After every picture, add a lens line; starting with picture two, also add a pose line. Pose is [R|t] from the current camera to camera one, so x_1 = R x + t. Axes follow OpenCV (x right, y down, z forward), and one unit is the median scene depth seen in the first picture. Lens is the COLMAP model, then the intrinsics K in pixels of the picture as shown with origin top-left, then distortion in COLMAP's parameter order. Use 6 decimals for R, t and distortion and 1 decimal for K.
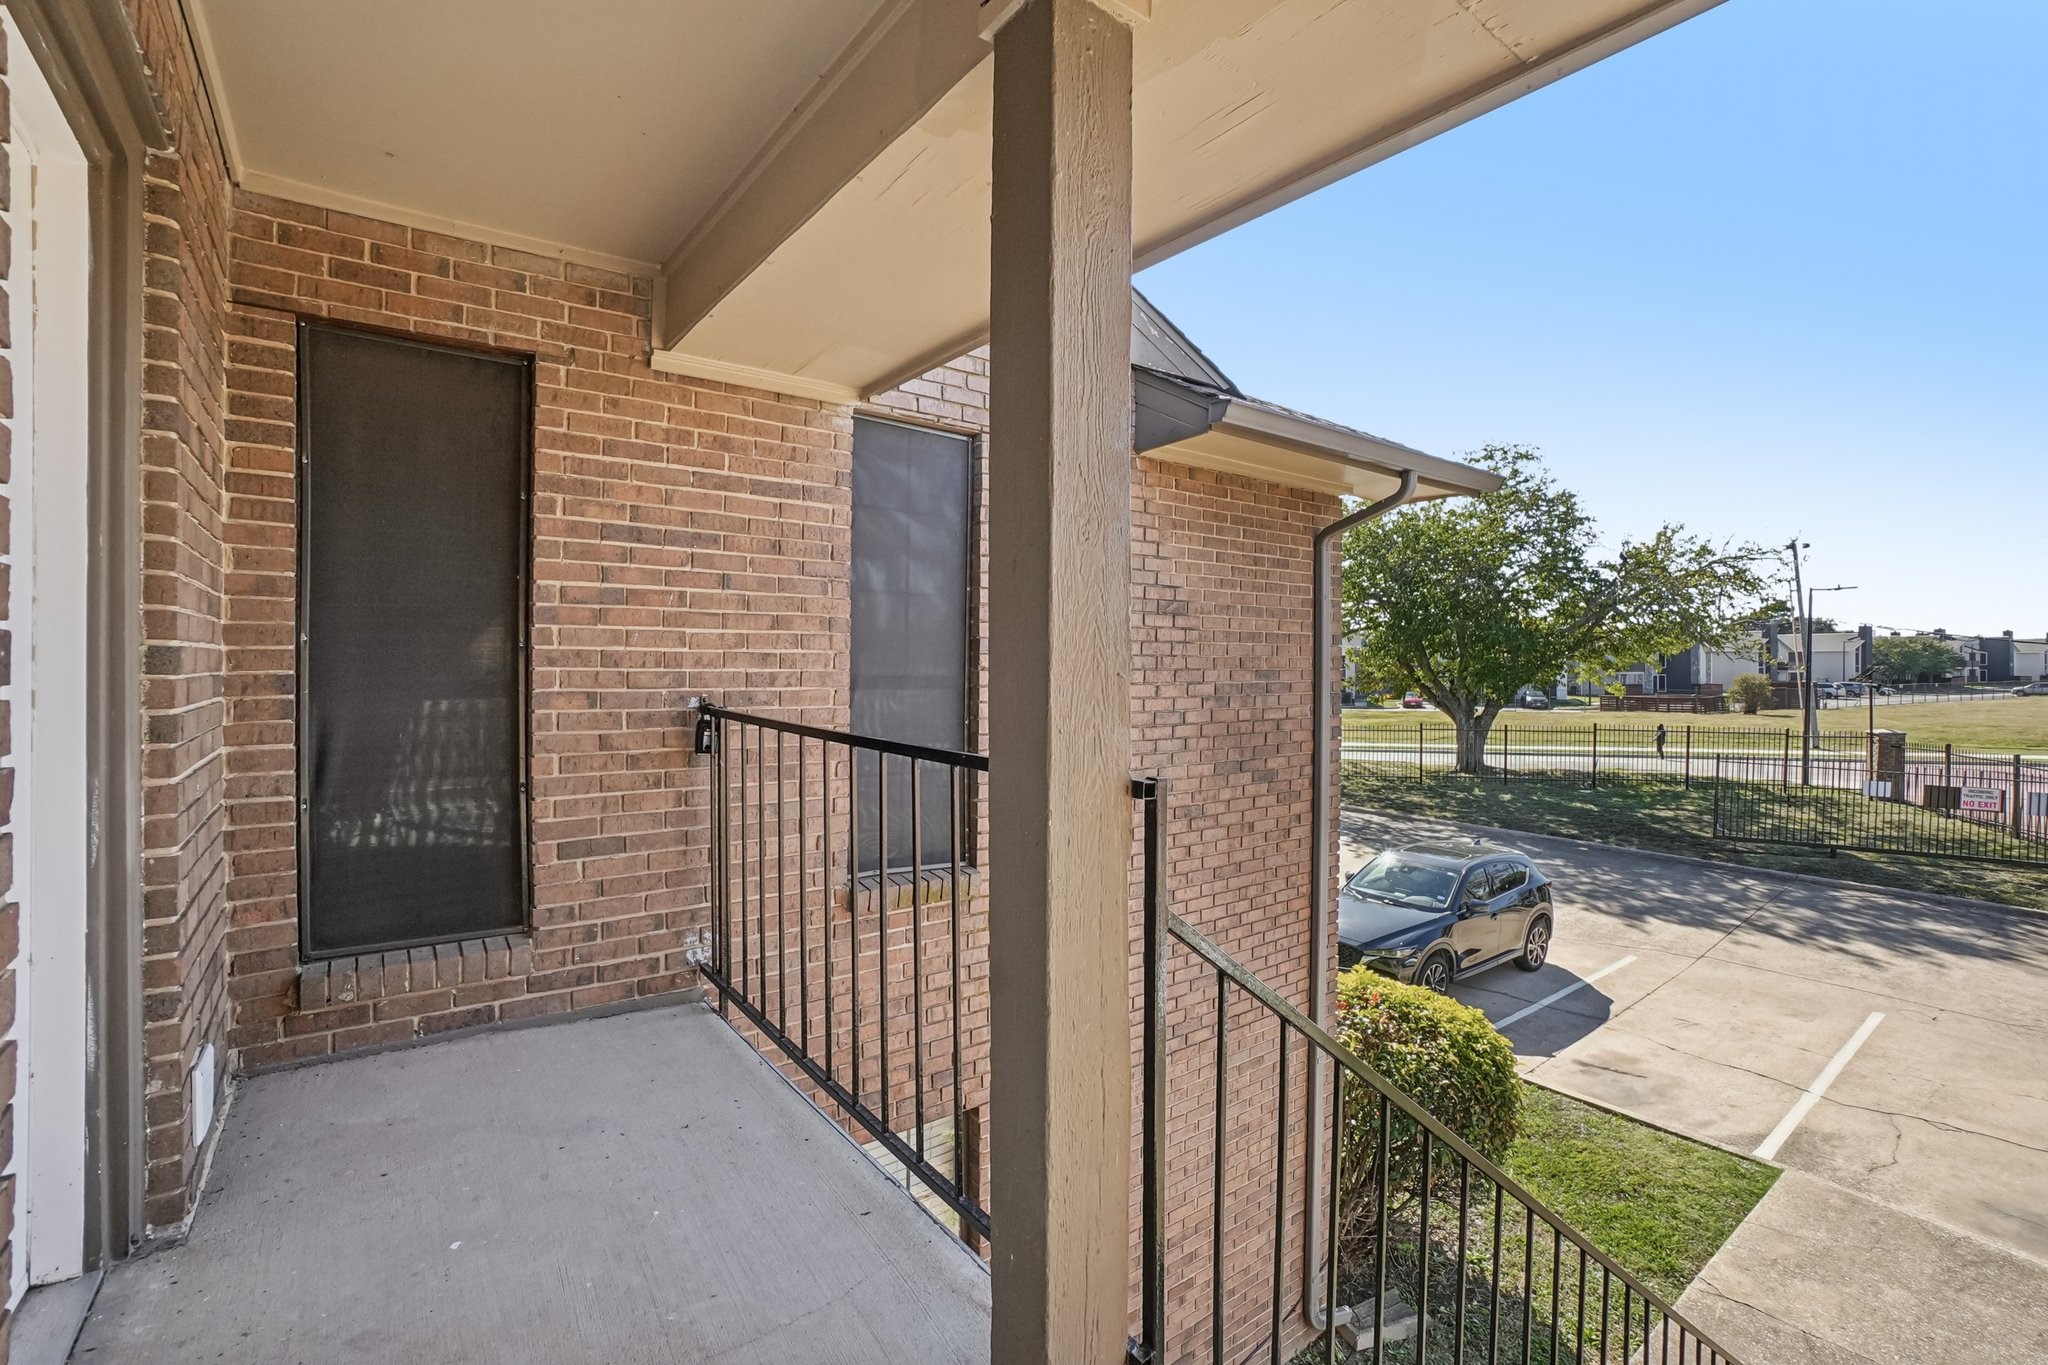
lens RADIAL K [[915.0, 0, 1021.1], [0, 915.0, 680.3], [0, 0, 1]] dist [-0.066420, 0.025174]
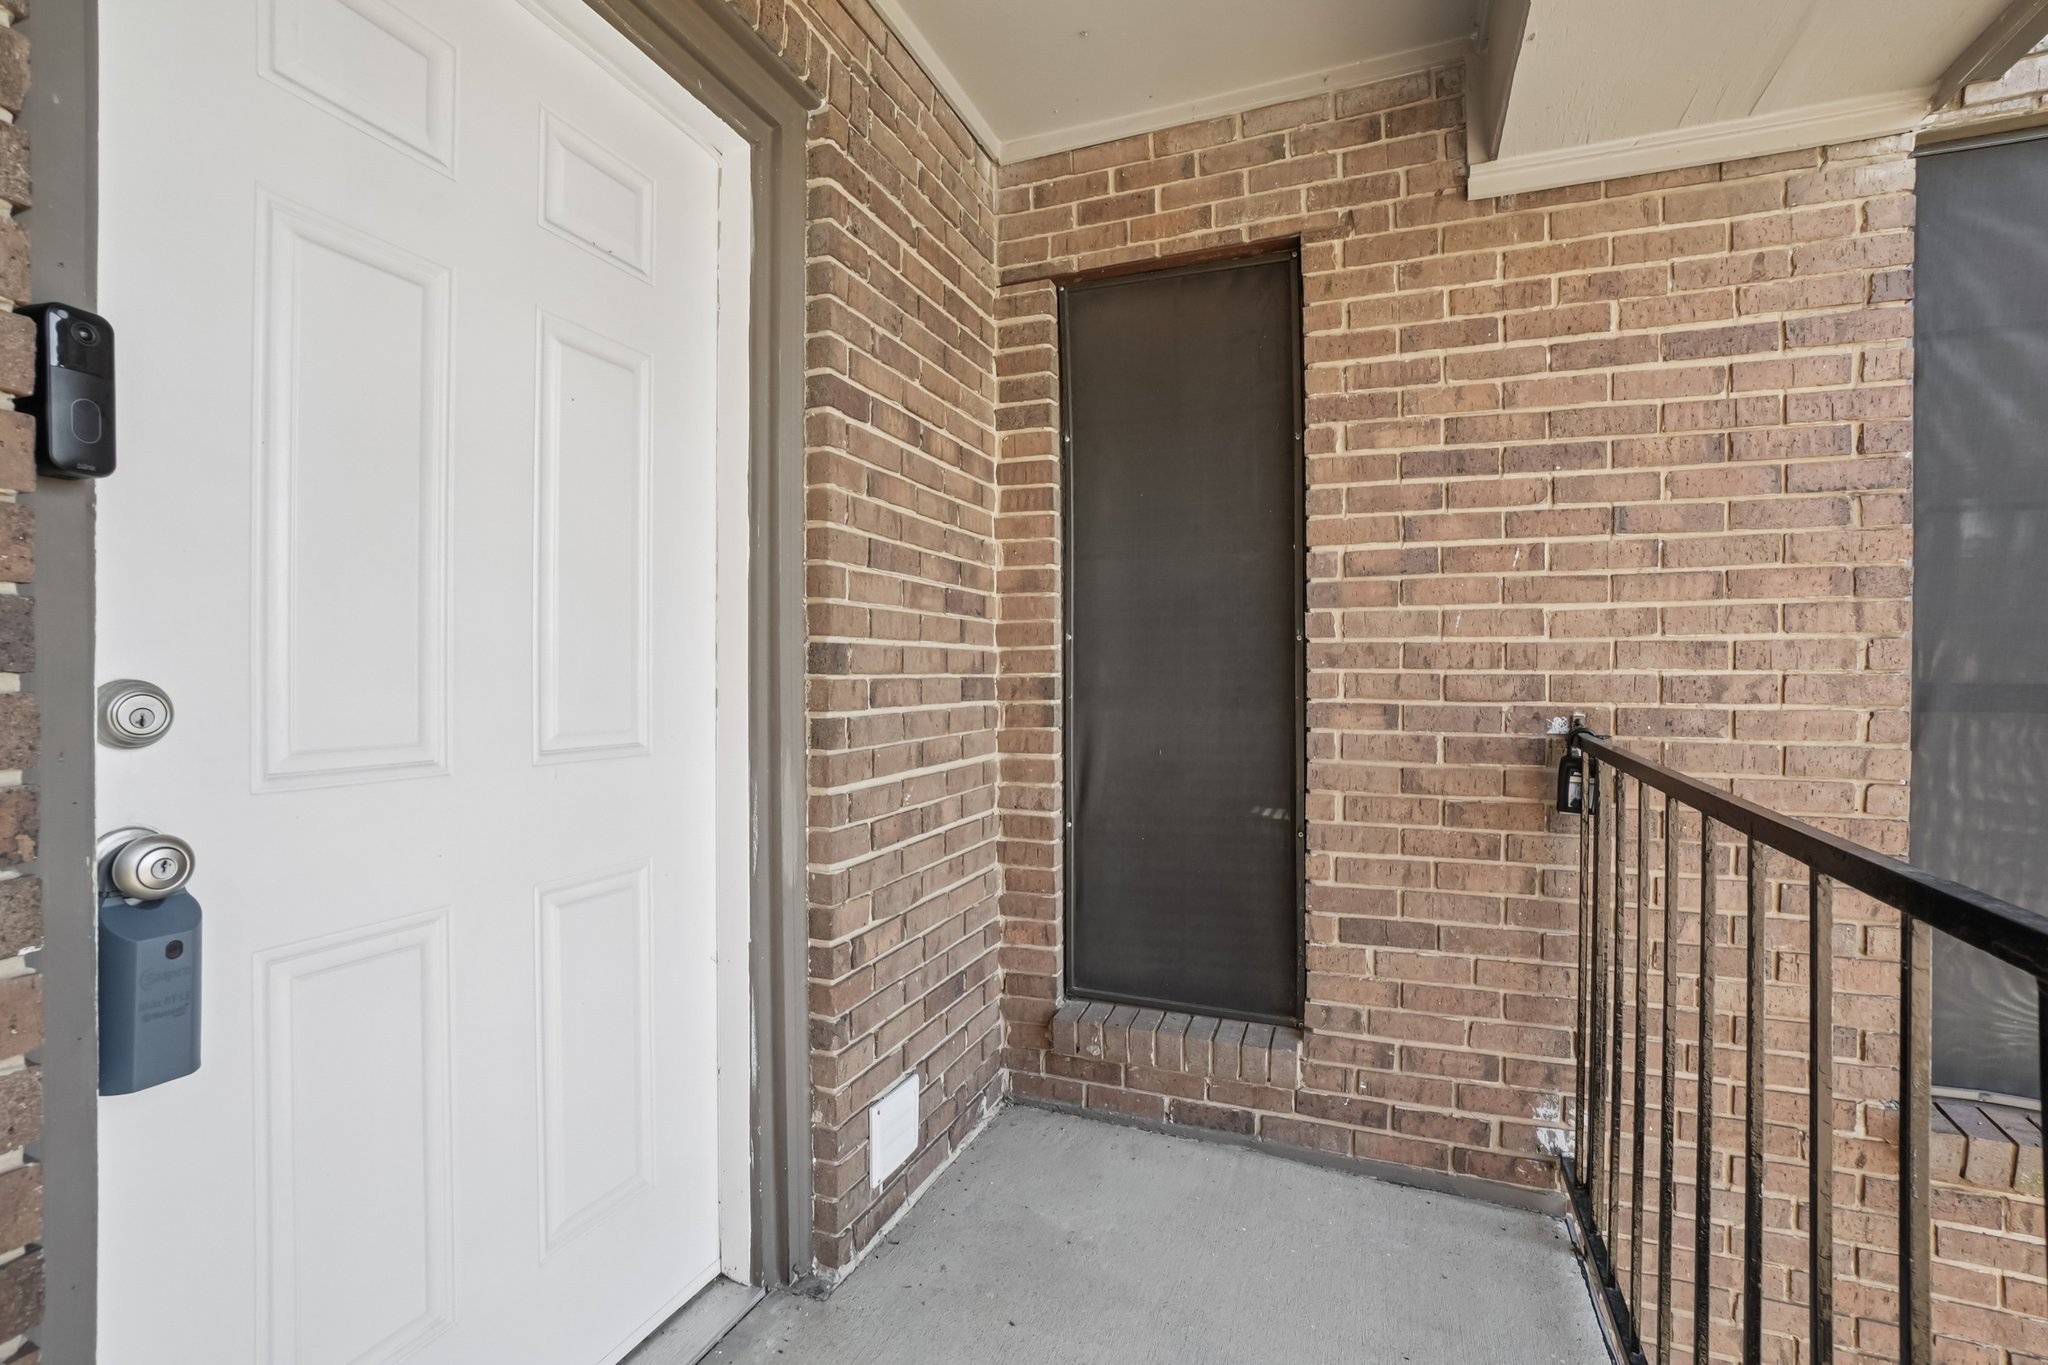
lens RADIAL K [[915.0, 0, 1021.1], [0, 915.0, 680.3], [0, 0, 1]] dist [-0.066420, 0.025174]
pose [[0.516255, 0.000385, -0.856435, -0.036374], [-0.011654, 0.999910, -0.006575, 0.002307], [0.856356, 0.013375, 0.516213, 0.414660]]
